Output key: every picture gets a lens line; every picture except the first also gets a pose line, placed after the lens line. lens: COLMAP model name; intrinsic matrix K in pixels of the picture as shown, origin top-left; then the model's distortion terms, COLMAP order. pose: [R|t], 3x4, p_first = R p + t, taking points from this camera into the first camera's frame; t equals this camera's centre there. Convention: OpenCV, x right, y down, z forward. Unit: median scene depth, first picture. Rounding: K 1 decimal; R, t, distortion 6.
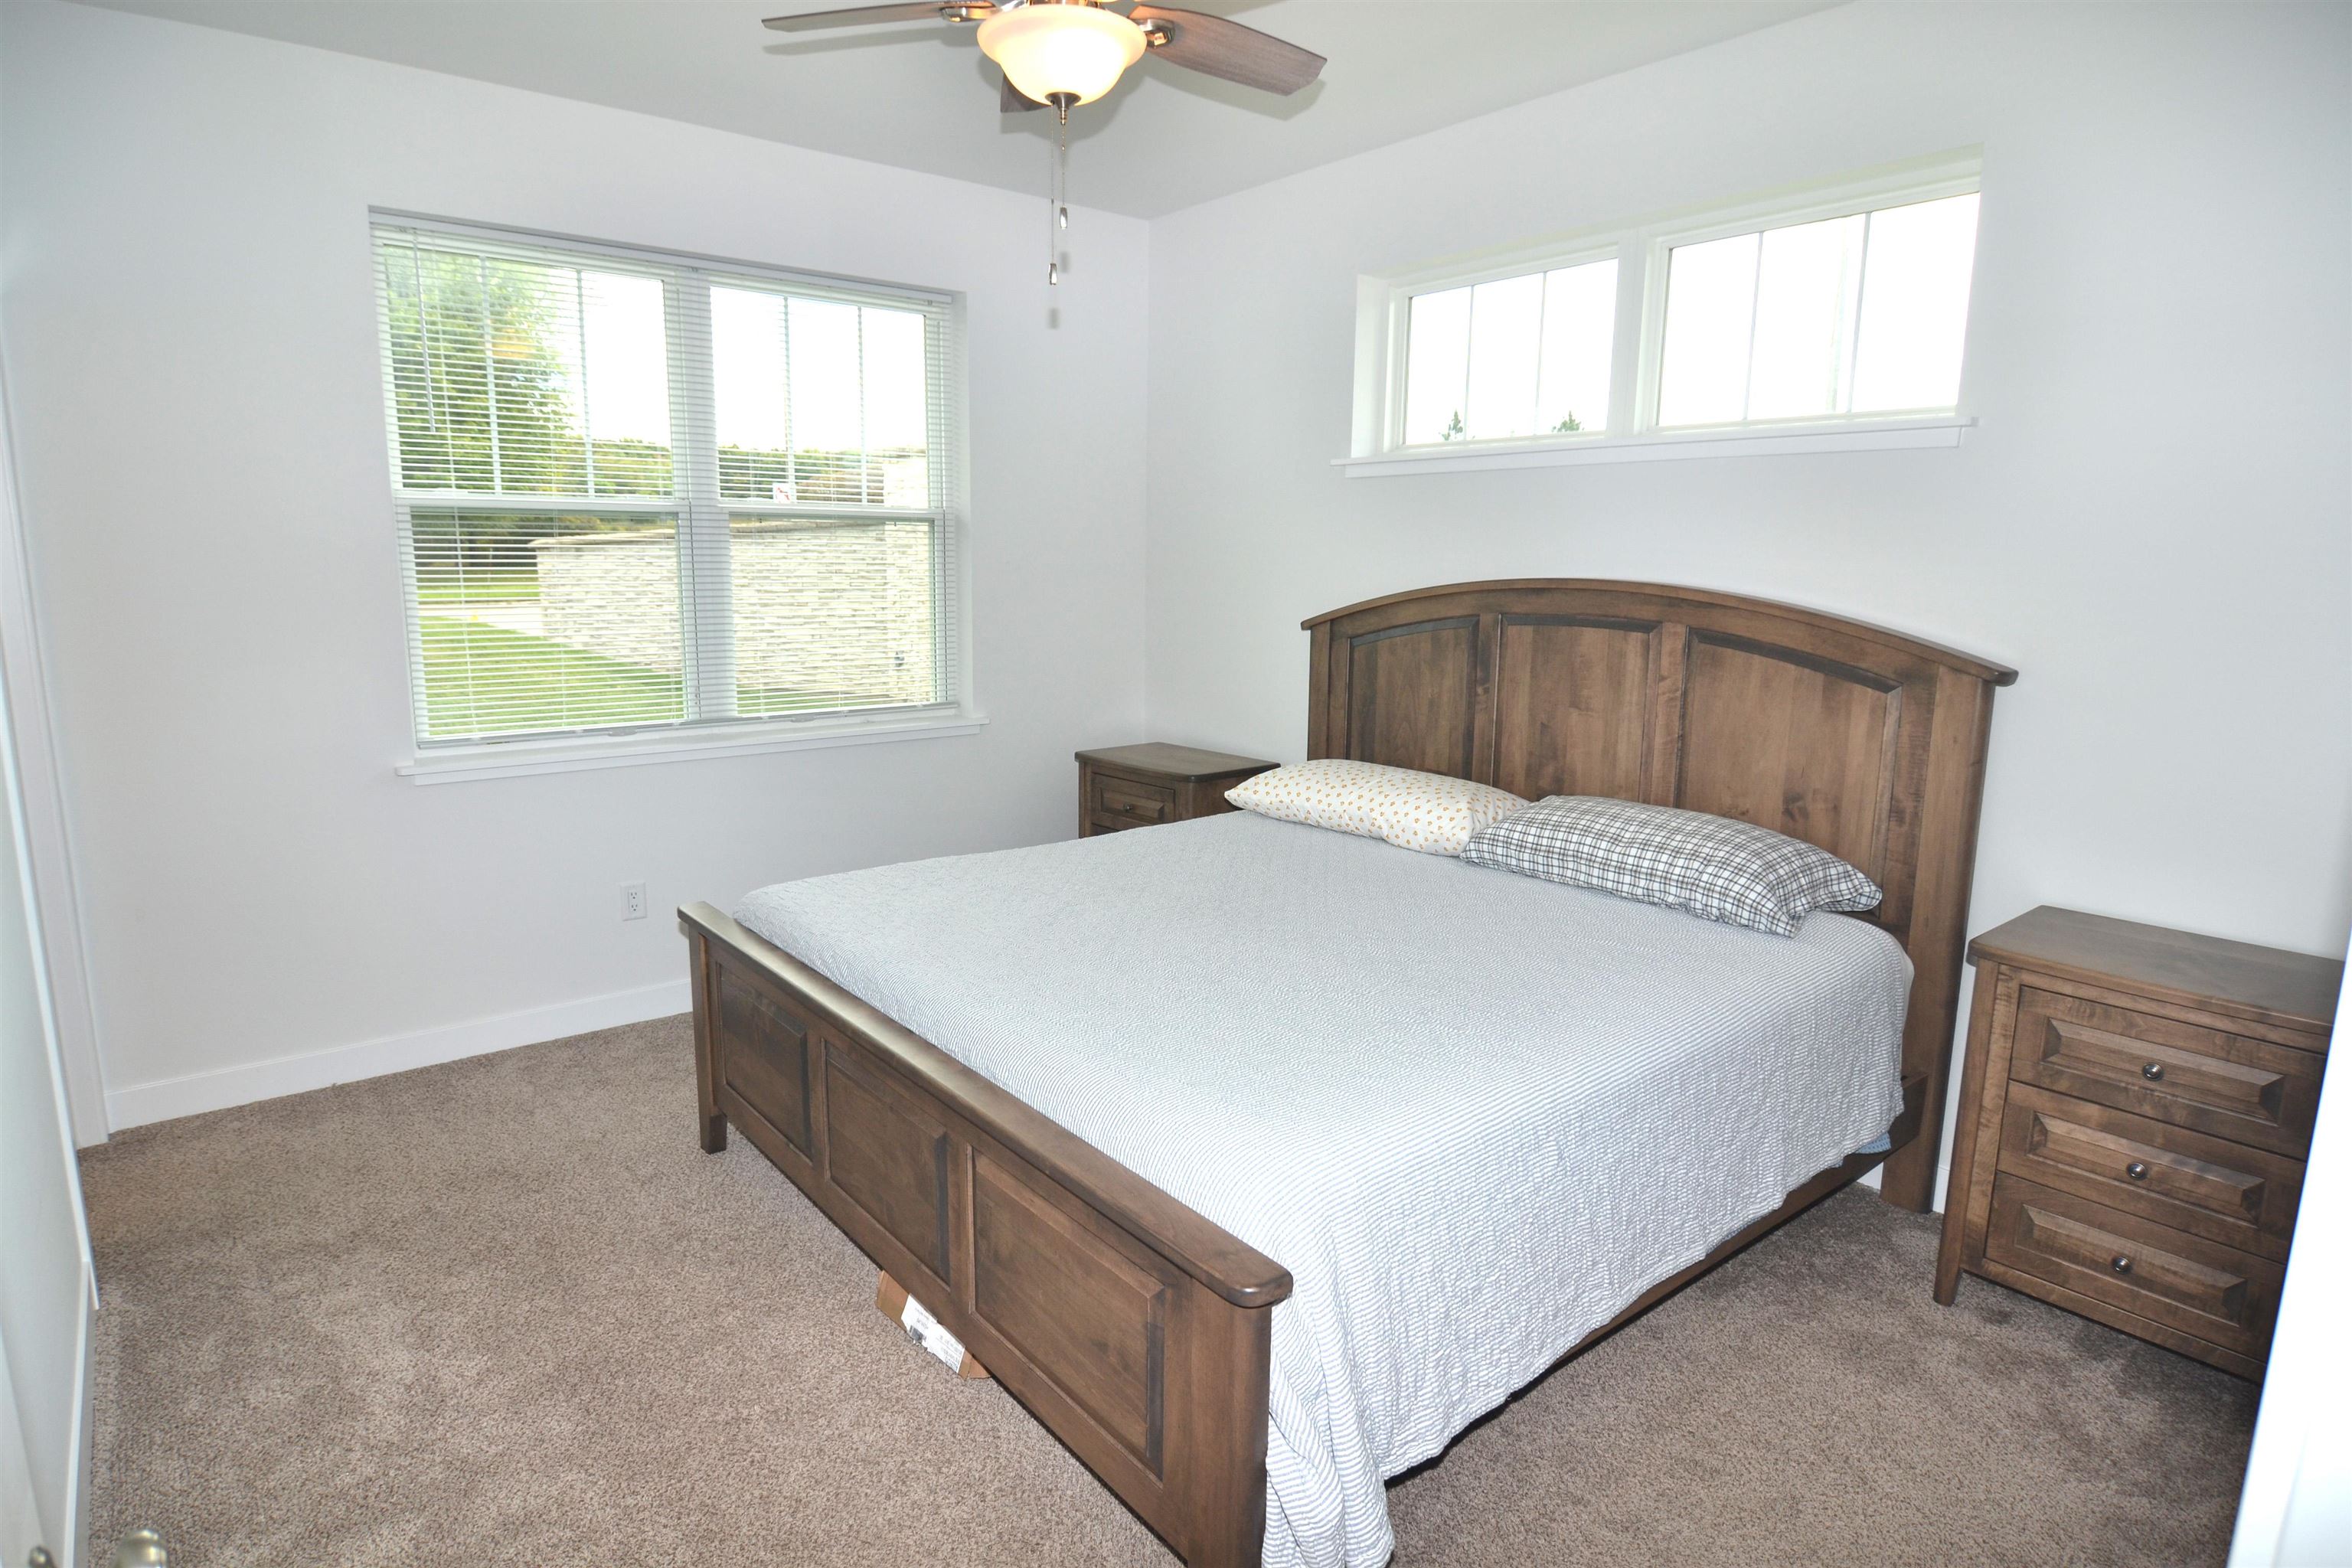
lens RADIAL K [[1293.1, 0, 1162.1], [0, 1293.1, 800.6], [0, 0, 1]] dist [-0.002659, 0.000336]
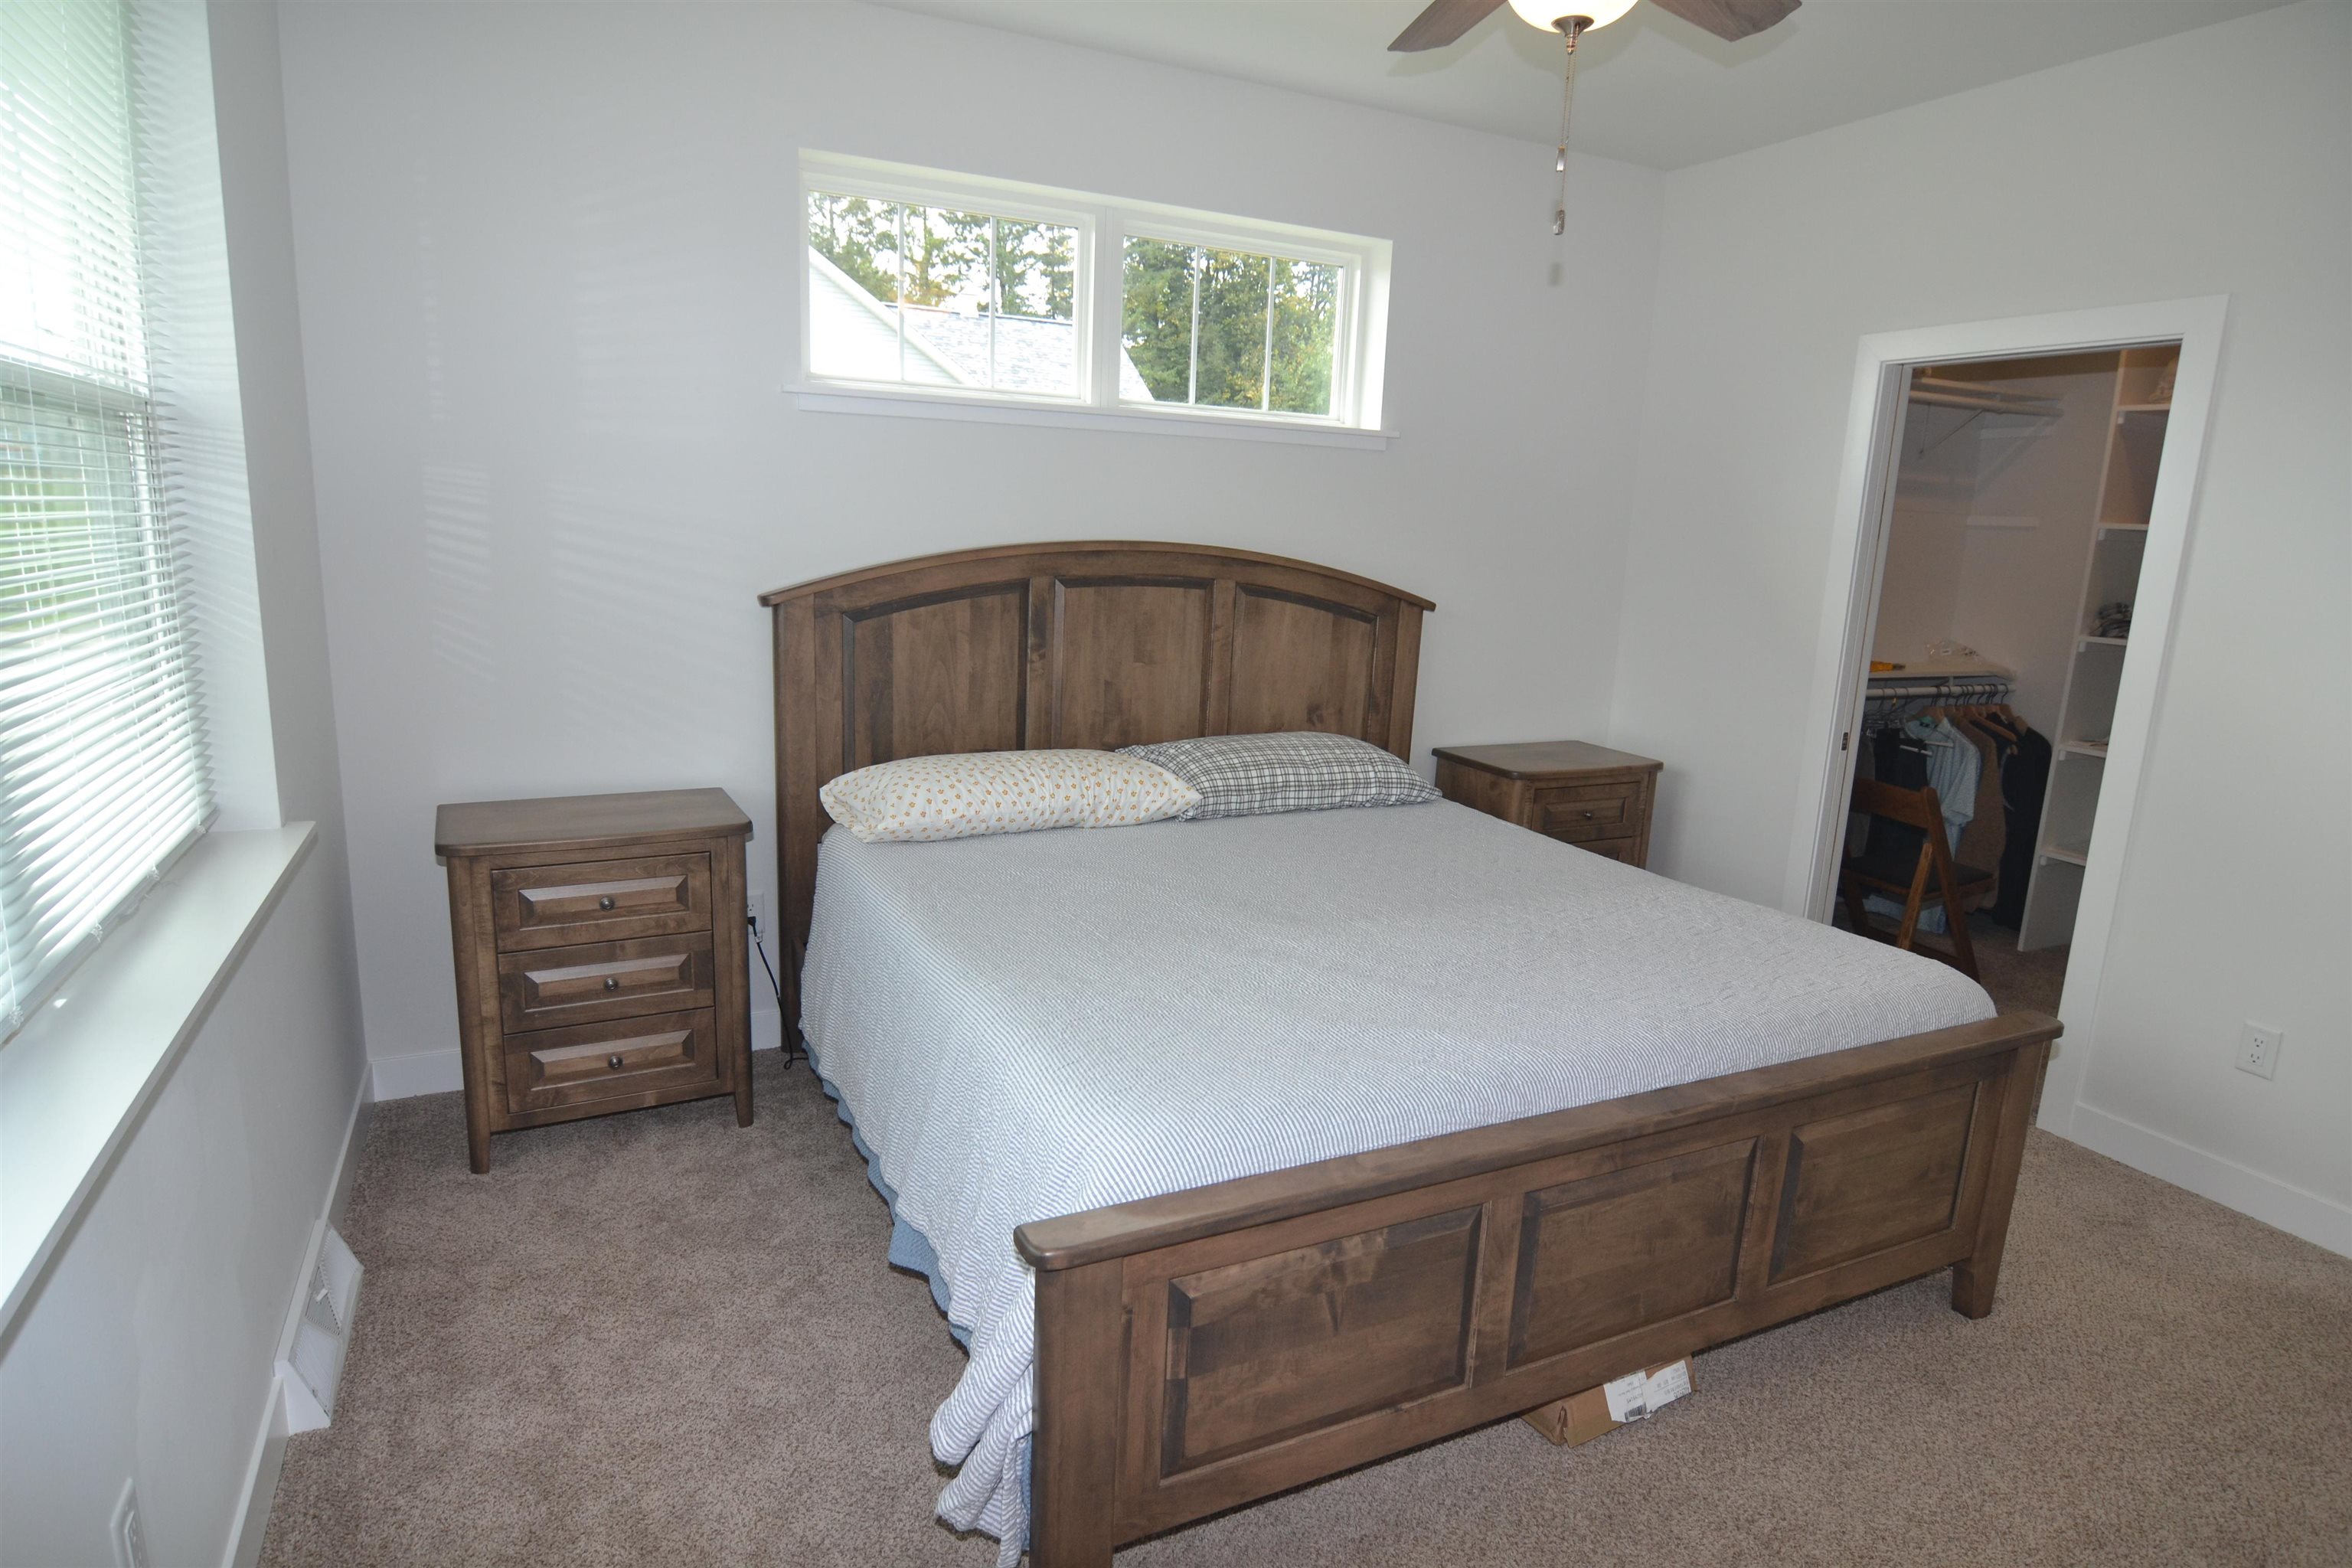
lens RADIAL K [[1293.1, 0, 1162.1], [0, 1293.1, 800.6], [0, 0, 1]] dist [-0.002659, 0.000336]
pose [[0.223378, -0.207990, 0.952283, -0.714630], [0.150115, 0.972654, 0.177227, -0.146338], [-0.963103, 0.103363, 0.248492, 0.722967]]
